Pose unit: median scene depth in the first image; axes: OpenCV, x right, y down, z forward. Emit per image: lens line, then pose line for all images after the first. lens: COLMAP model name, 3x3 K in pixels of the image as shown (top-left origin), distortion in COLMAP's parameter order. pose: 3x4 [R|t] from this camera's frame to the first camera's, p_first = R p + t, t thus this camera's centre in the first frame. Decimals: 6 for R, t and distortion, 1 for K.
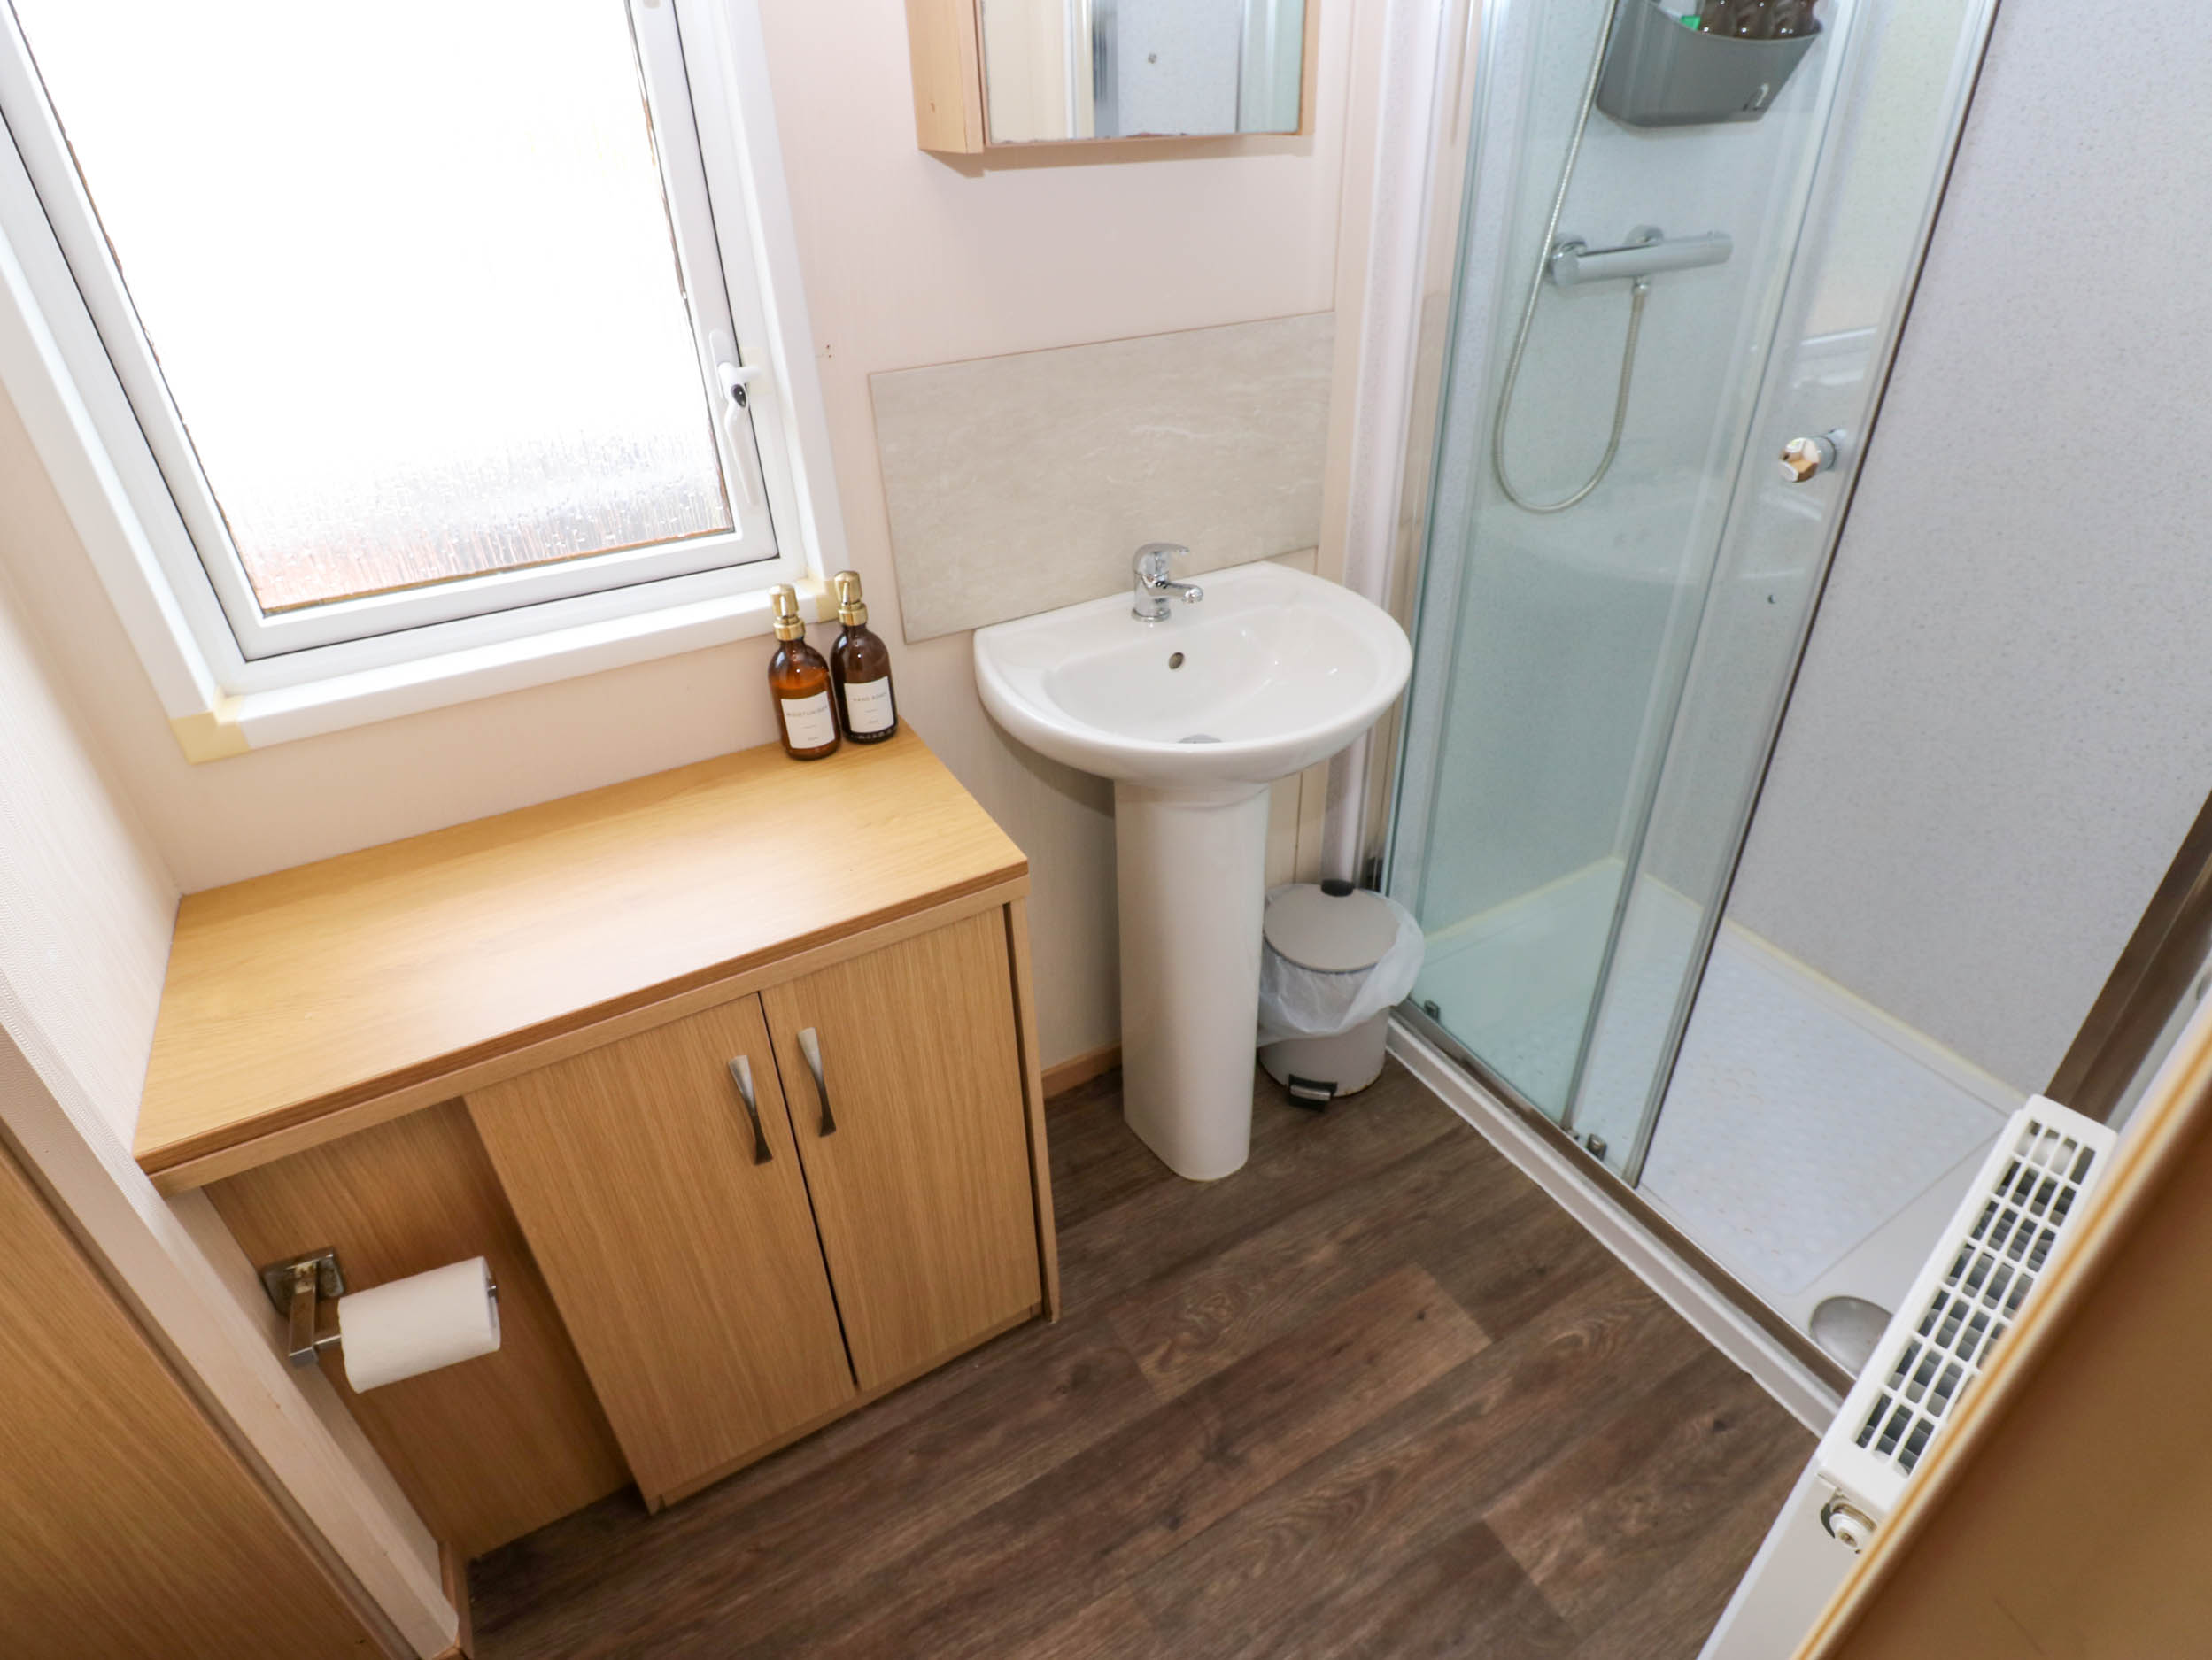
lens RADIAL K [[1158.6, 0, 1125.9], [0, 1158.6, 814.4], [0, 0, 1]] dist [-0.000631, -0.013602]
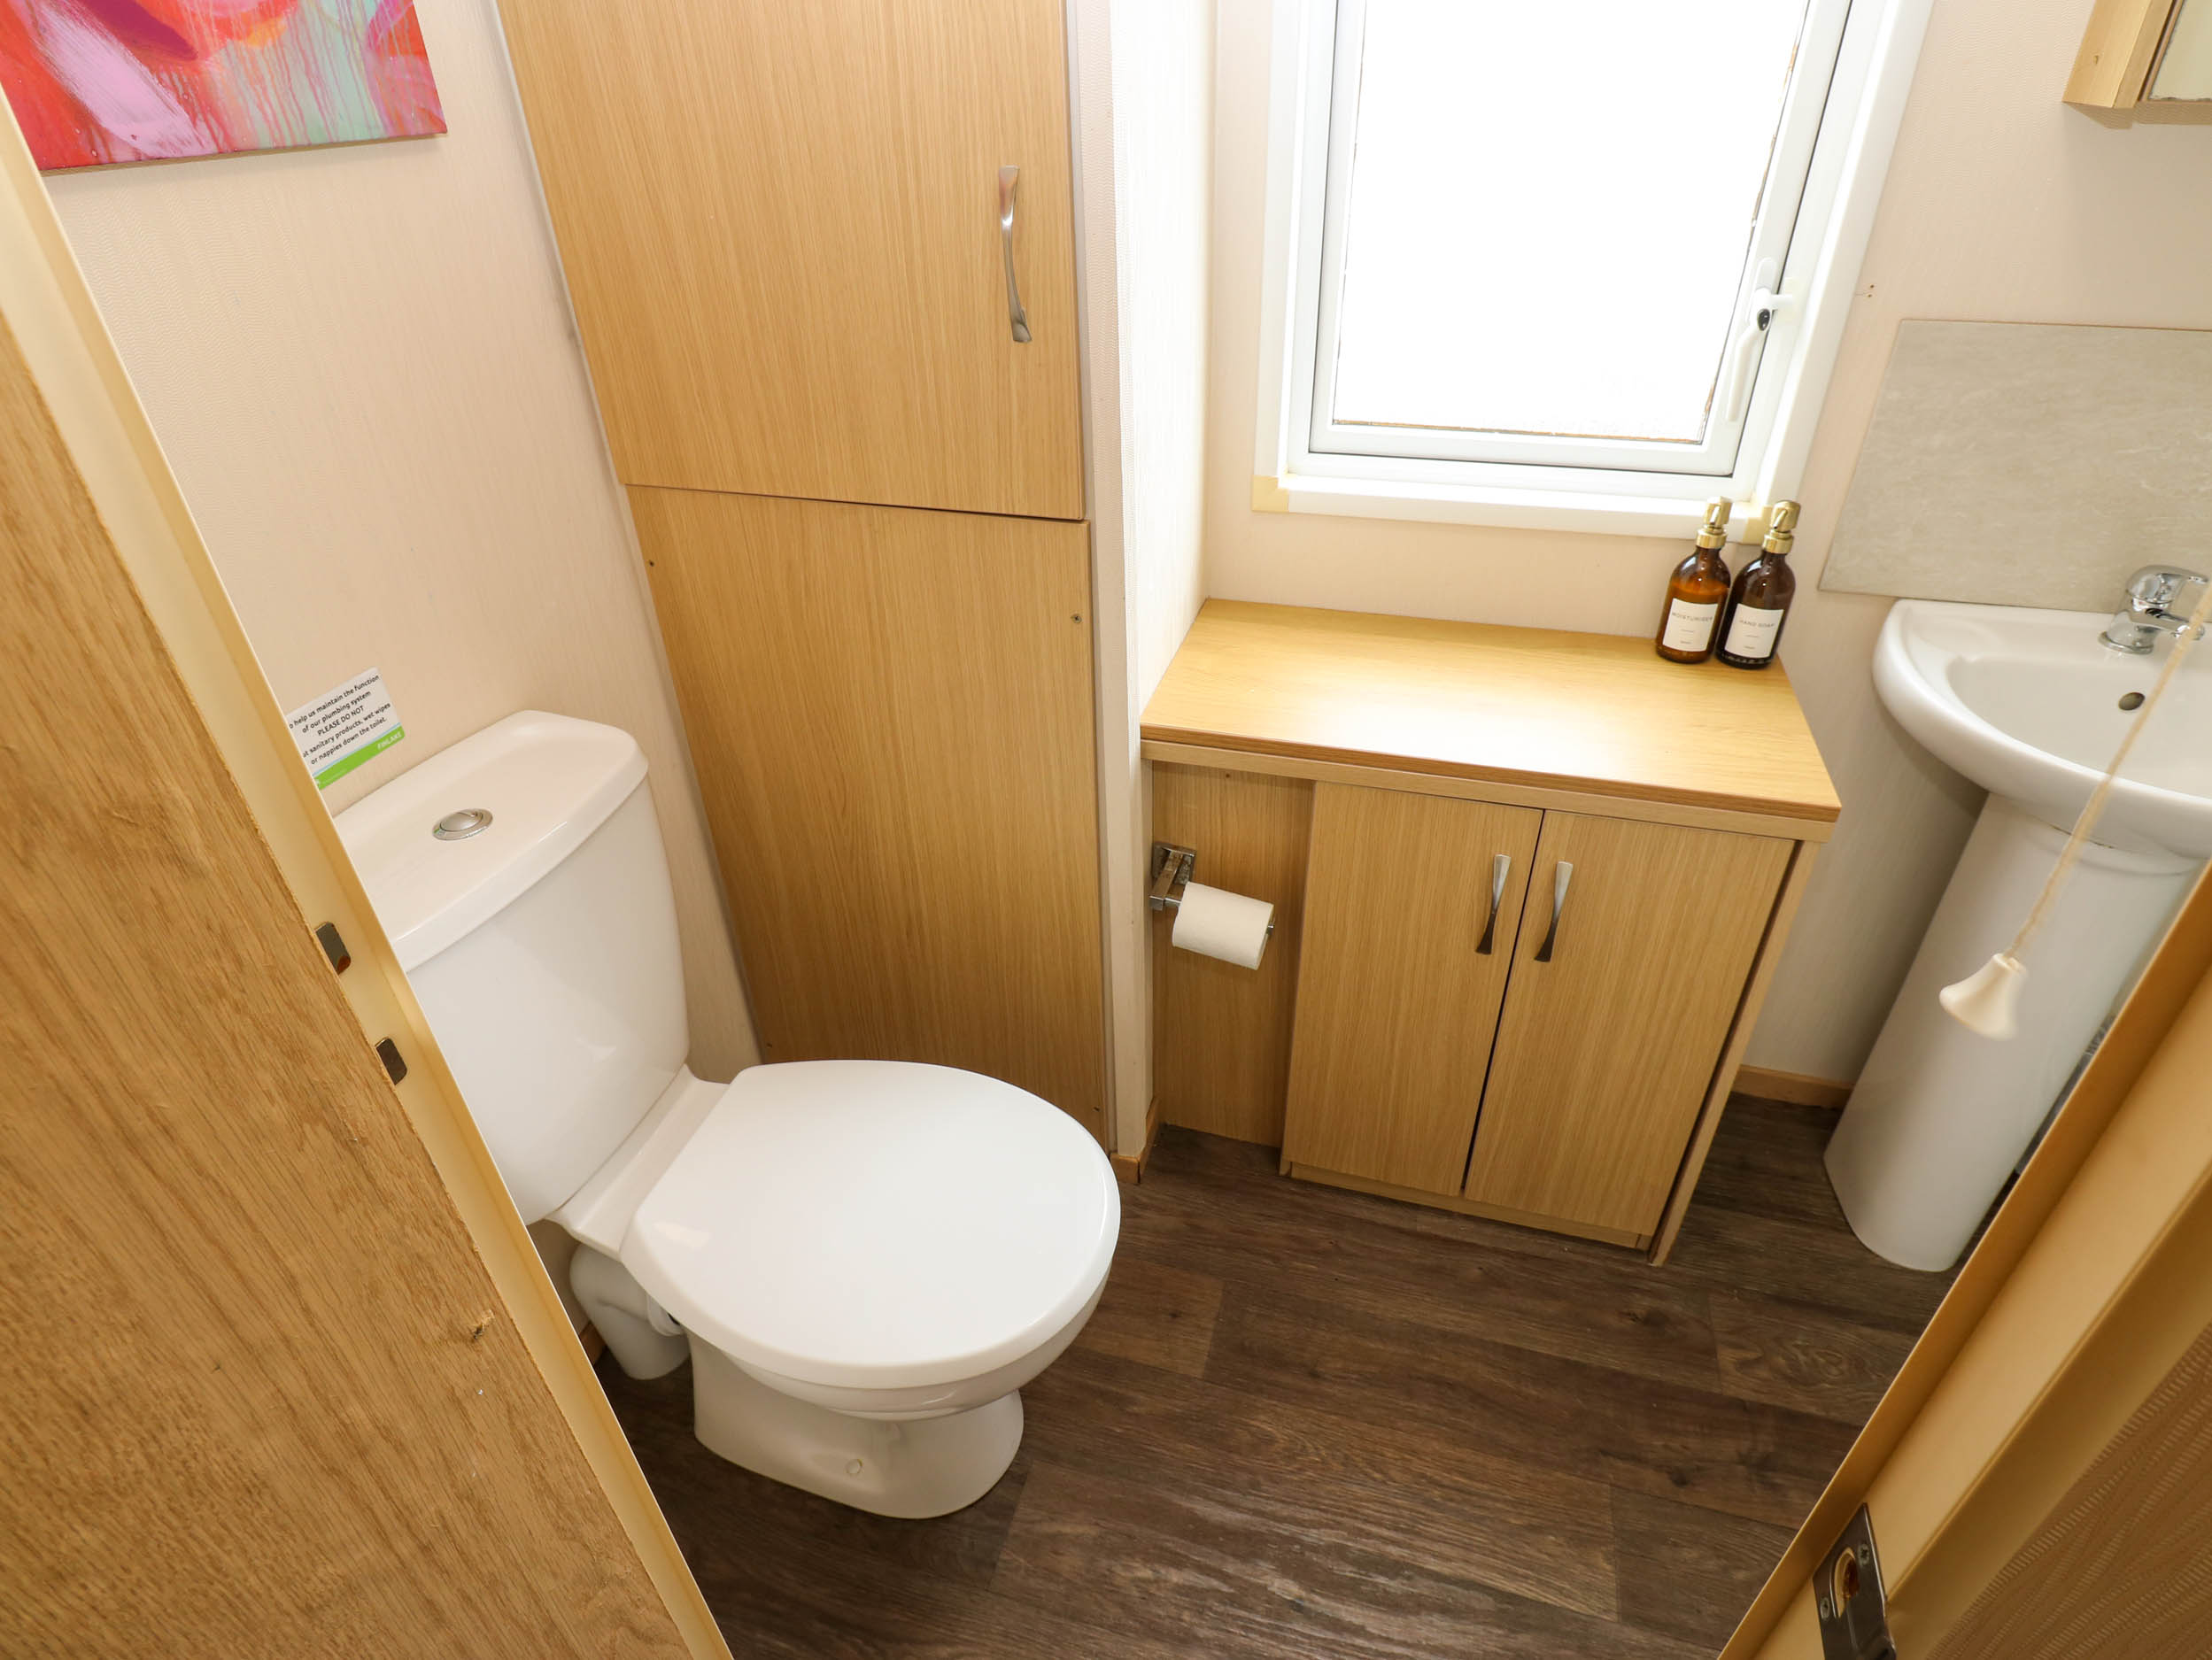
lens RADIAL K [[1154.8, 0, 1117.5], [0, 1154.8, 814.1], [0, 0, 1]] dist [0.002427, -0.013311]
pose [[0.694192, 0.397704, -0.599941, 0.073775], [-0.377681, 0.910796, 0.166758, 0.102024], [0.612744, 0.110824, 0.782472, -0.156687]]
